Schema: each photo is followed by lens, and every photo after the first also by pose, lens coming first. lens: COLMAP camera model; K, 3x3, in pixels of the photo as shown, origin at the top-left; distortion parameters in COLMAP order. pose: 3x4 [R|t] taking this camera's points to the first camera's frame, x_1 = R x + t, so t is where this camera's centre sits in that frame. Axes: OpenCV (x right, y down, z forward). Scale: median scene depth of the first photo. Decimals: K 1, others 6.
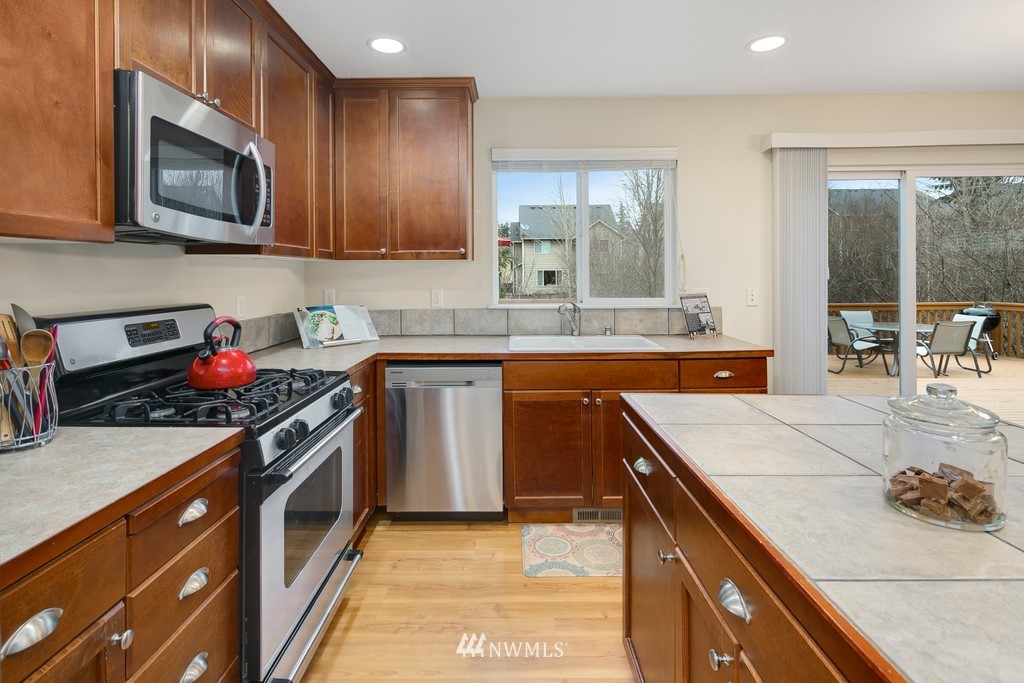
lens RADIAL K [[505.6, 0, 514.8], [0, 505.6, 265.5], [0, 0, 1]] dist [-0.000004, 0.000013]
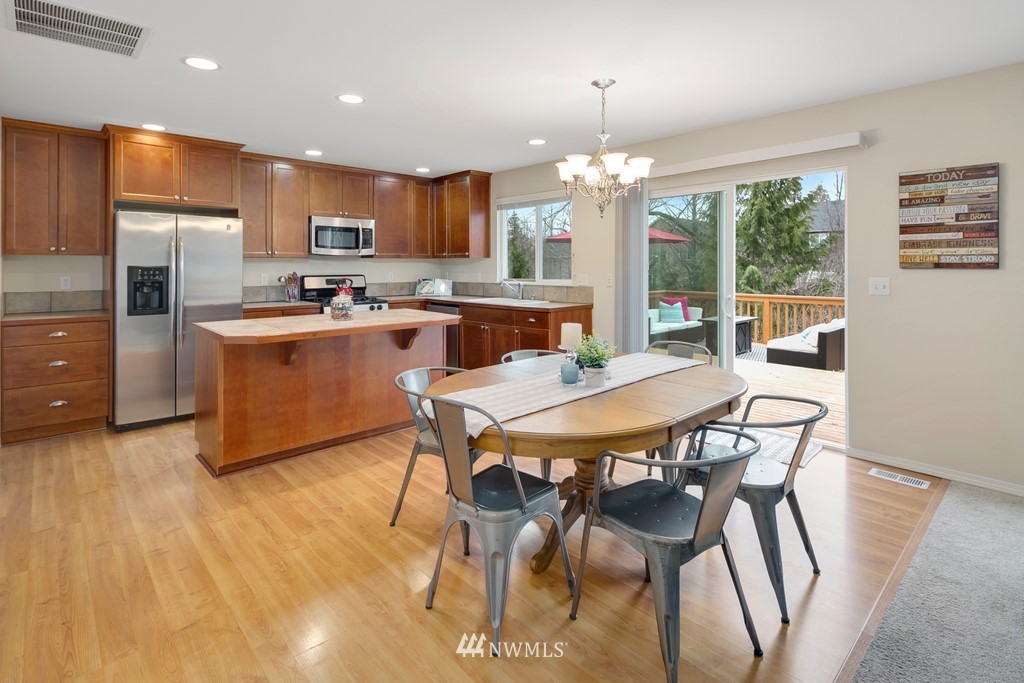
lens RADIAL K [[505.6, 0, 514.8], [0, 505.6, 265.5], [0, 0, 1]] dist [-0.000004, 0.000013]
pose [[0.679935, 0.003114, -0.733266, 1.708591], [0.012230, 0.999804, 0.015587, -0.012462], [0.733171, -0.019566, 0.679763, -0.290561]]
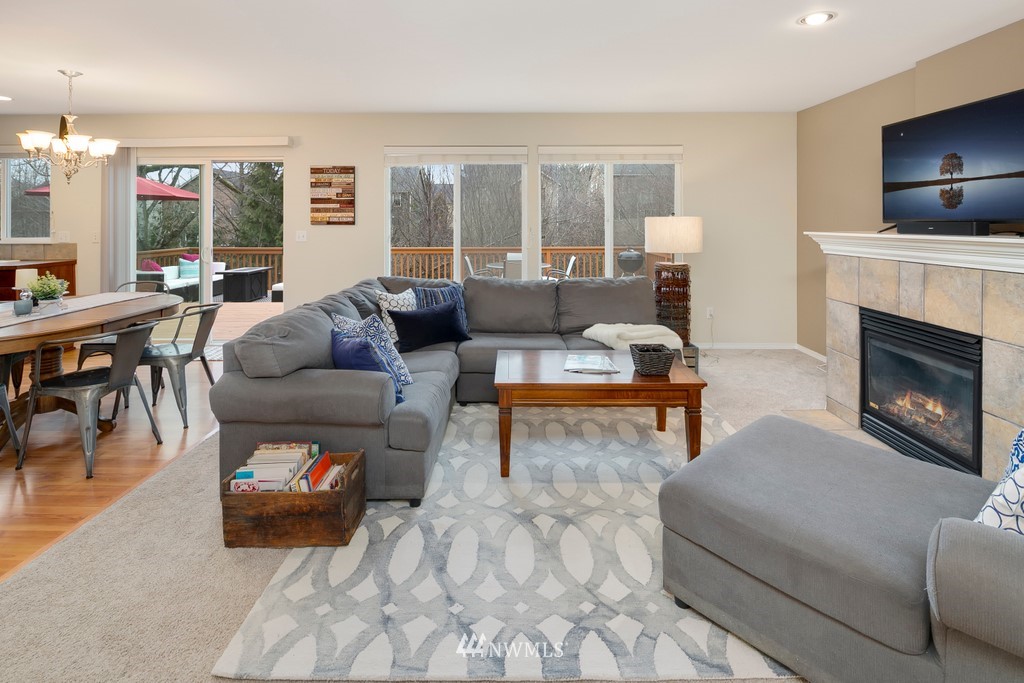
lens RADIAL K [[508.4, 0, 508.1], [0, 508.4, 222.4], [0, 0, 1]] dist [-0.002924, -0.000698]
pose [[0.999899, 0.003262, -0.013826, 2.235184], [-0.002988, 0.999800, 0.019787, -0.025742], [0.013888, -0.019743, 0.999709, -0.747483]]
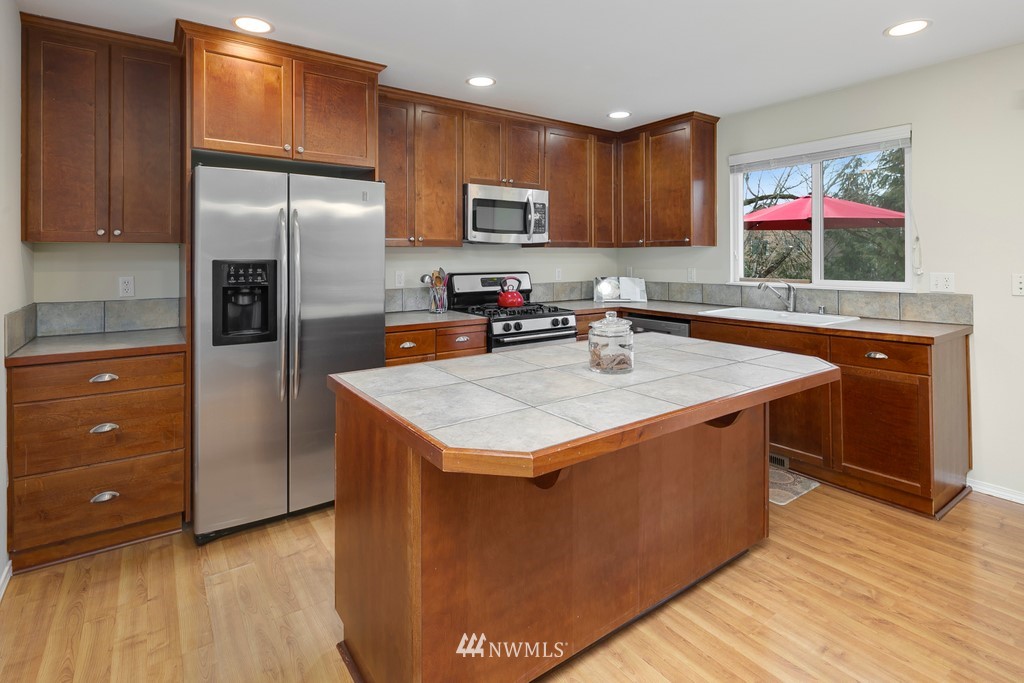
lens RADIAL K [[514.4, 0, 515.1], [0, 514.4, 258.1], [0, 0, 1]] dist [-0.000857, -0.000317]
pose [[0.576098, 0.003062, -0.817375, 0.845970], [0.016546, 0.999744, 0.015407, -0.010541], [0.817213, -0.022401, 0.575900, -0.197154]]
